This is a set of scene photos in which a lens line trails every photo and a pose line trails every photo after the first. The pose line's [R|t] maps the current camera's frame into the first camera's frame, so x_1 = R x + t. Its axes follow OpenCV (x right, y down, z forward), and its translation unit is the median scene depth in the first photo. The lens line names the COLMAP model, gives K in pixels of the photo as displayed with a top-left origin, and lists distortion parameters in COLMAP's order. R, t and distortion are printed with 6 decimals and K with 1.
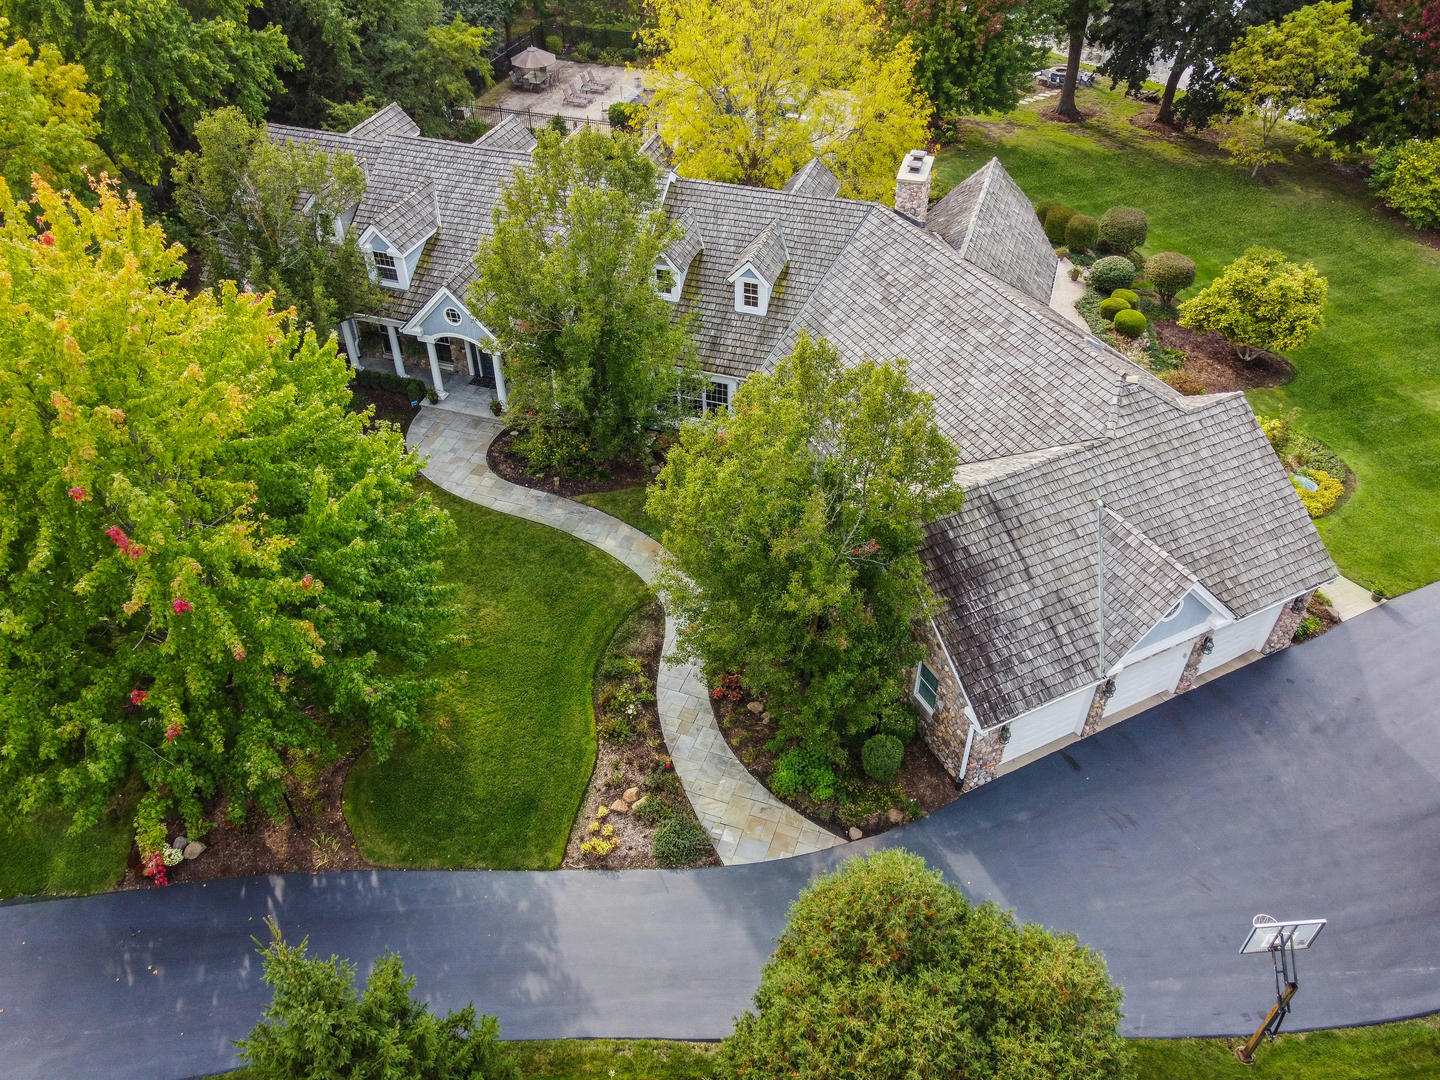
lens RADIAL K [[1091.4, 0, 720.0], [0, 1091.4, 540.0], [0, 0, 1]] dist [0.009133, 0.003094]
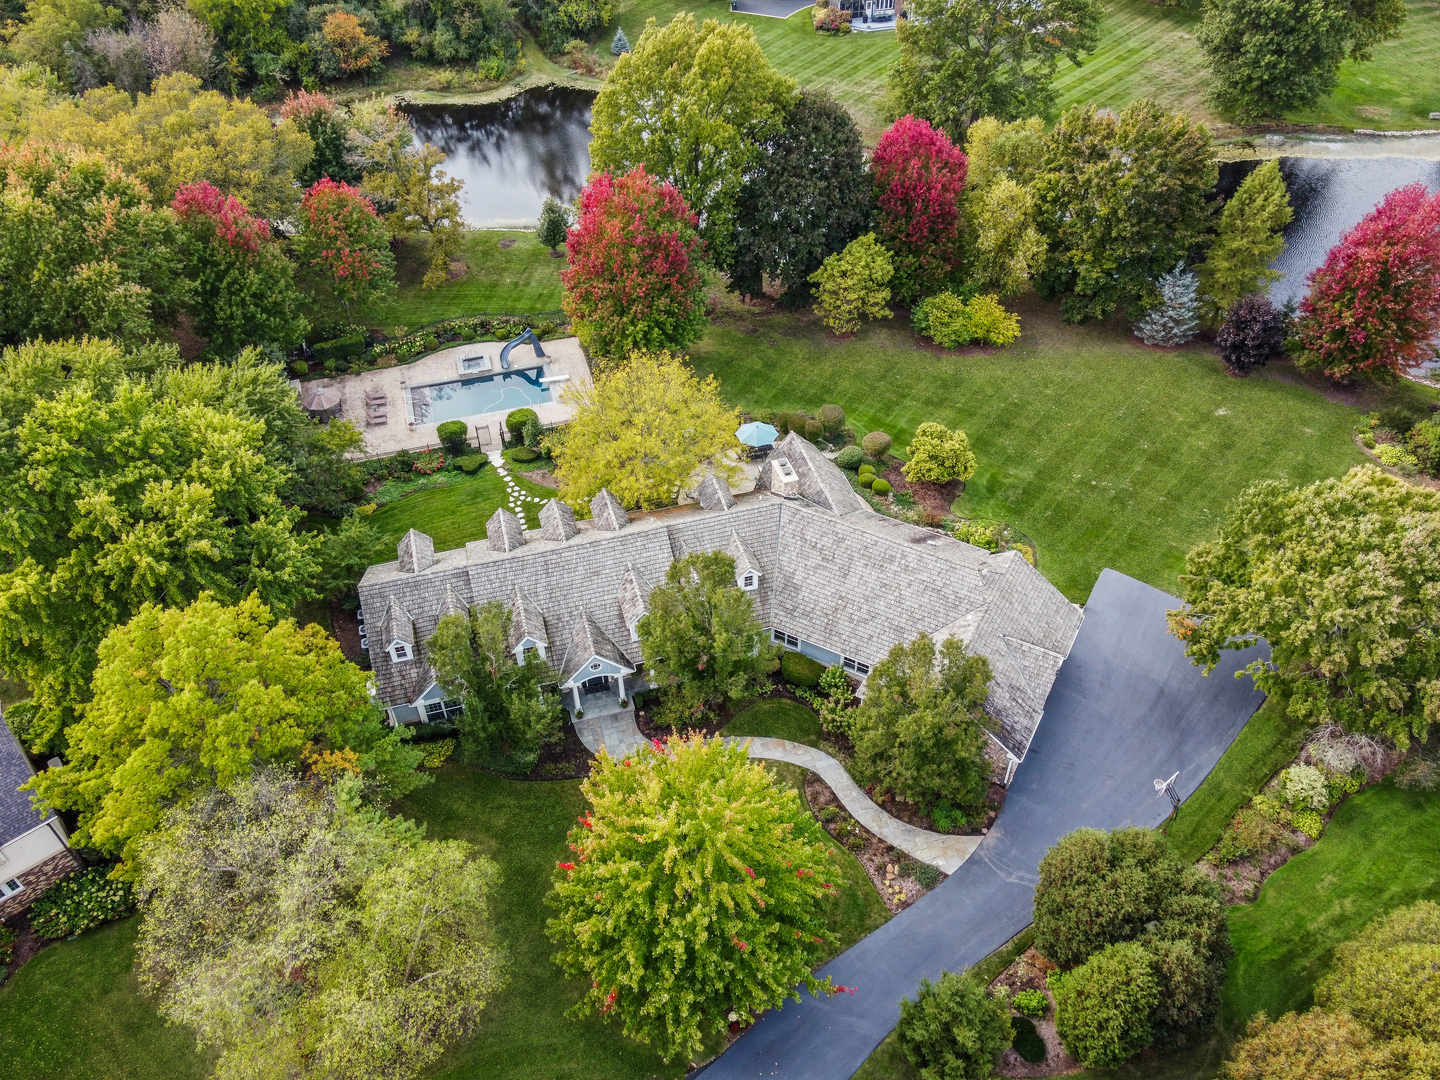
lens RADIAL K [[1091.4, 0, 720.0], [0, 1091.4, 540.0], [0, 0, 1]] dist [0.009133, 0.003094]
pose [[0.827589, -0.388253, 0.405409, -0.911873], [0.377886, 0.919403, 0.109091, -0.654871], [-0.415089, 0.062916, 0.907603, -0.729400]]
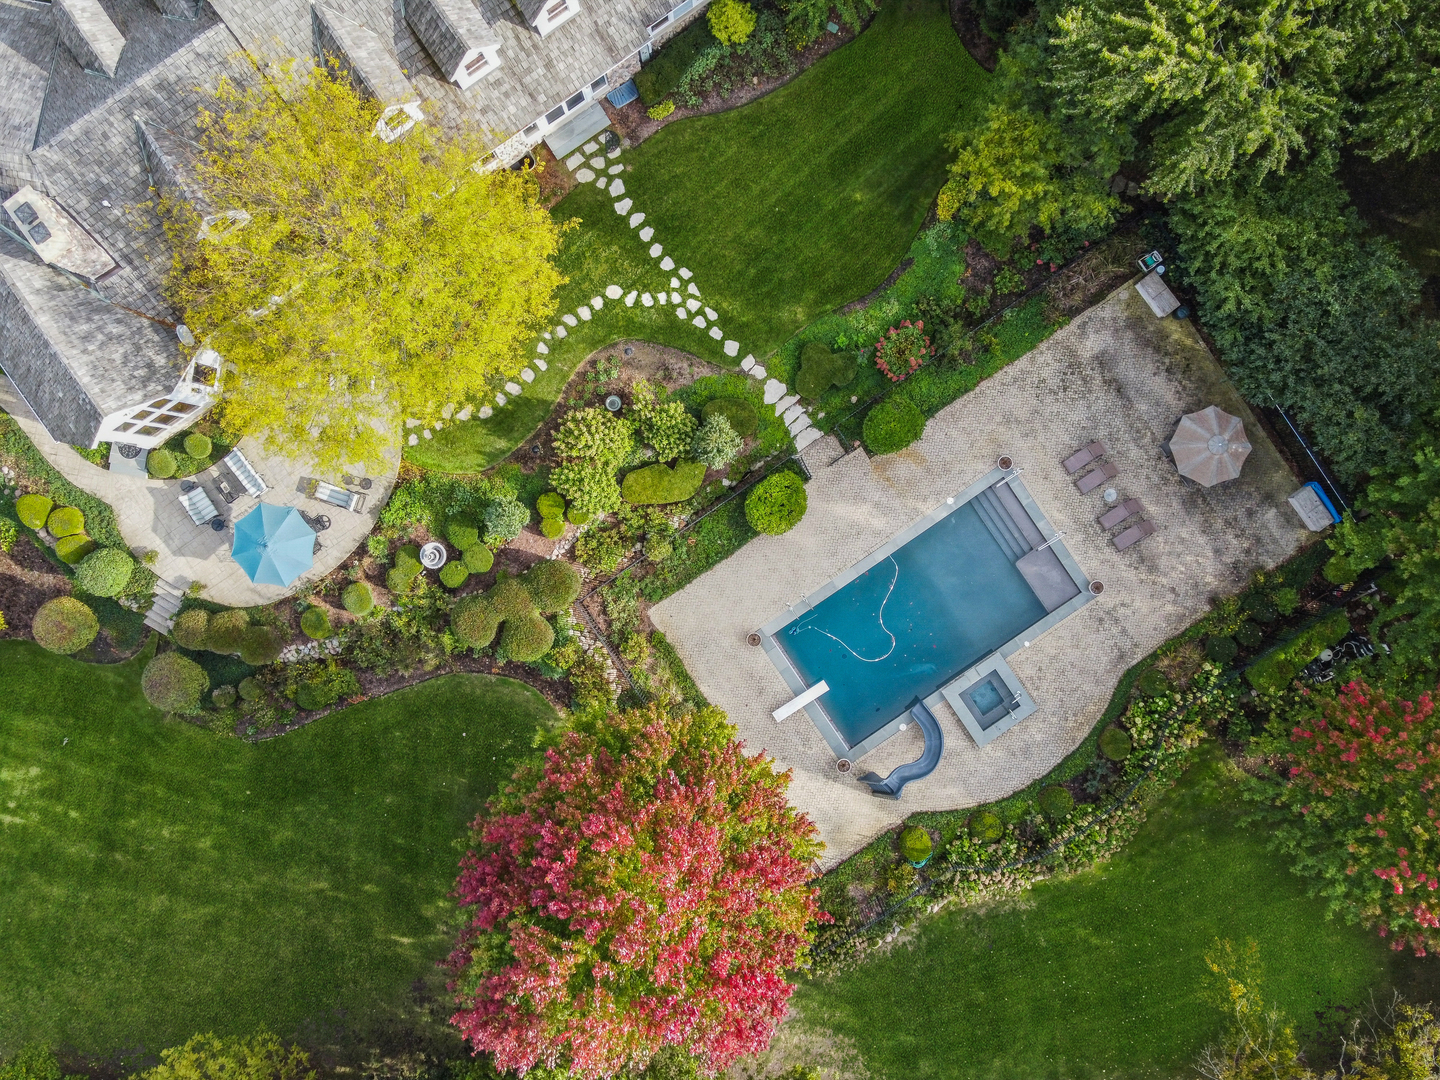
lens RADIAL K [[1091.4, 0, 720.0], [0, 1091.4, 540.0], [0, 0, 1]] dist [0.009133, 0.003094]
pose [[-0.607196, 0.794338, 0.018465, 0.046240], [-0.515750, -0.411707, 0.751331, -1.937772], [0.604413, 0.446682, 0.659667, 1.214107]]
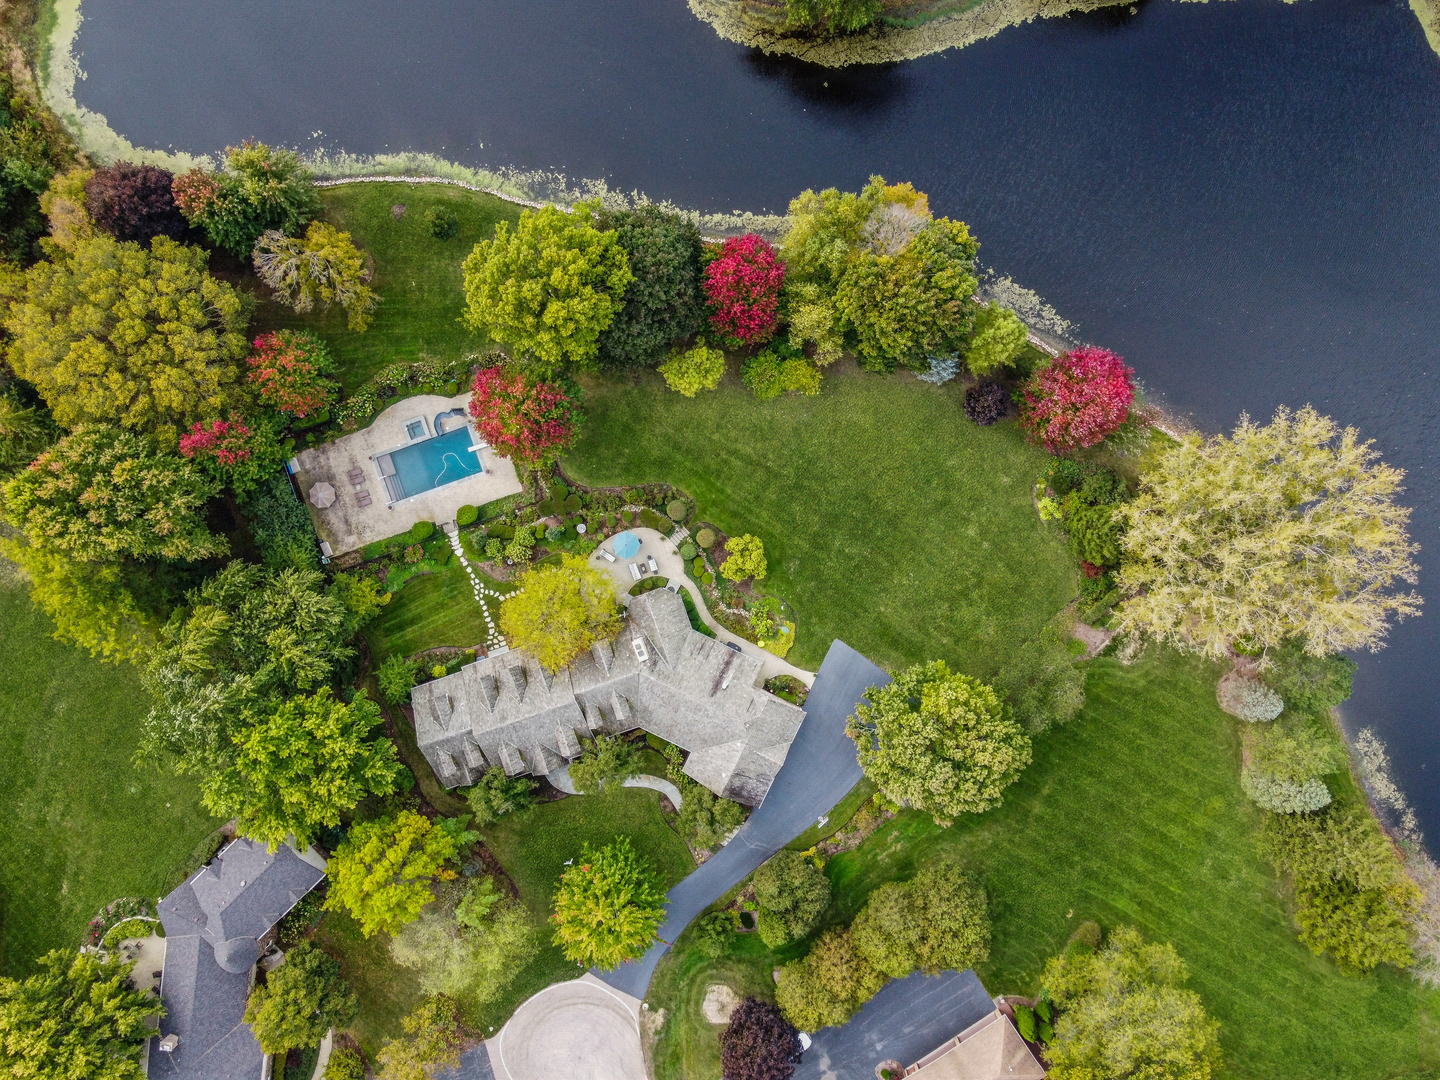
lens RADIAL K [[1091.4, 0, 720.0], [0, 1091.4, 540.0], [0, 0, 1]] dist [0.009133, 0.003094]
pose [[0.793991, -0.606831, -0.036522, 0.901866], [0.419762, 0.503787, 0.754983, -3.693325], [-0.439748, -0.614780, 0.654727, -1.187630]]
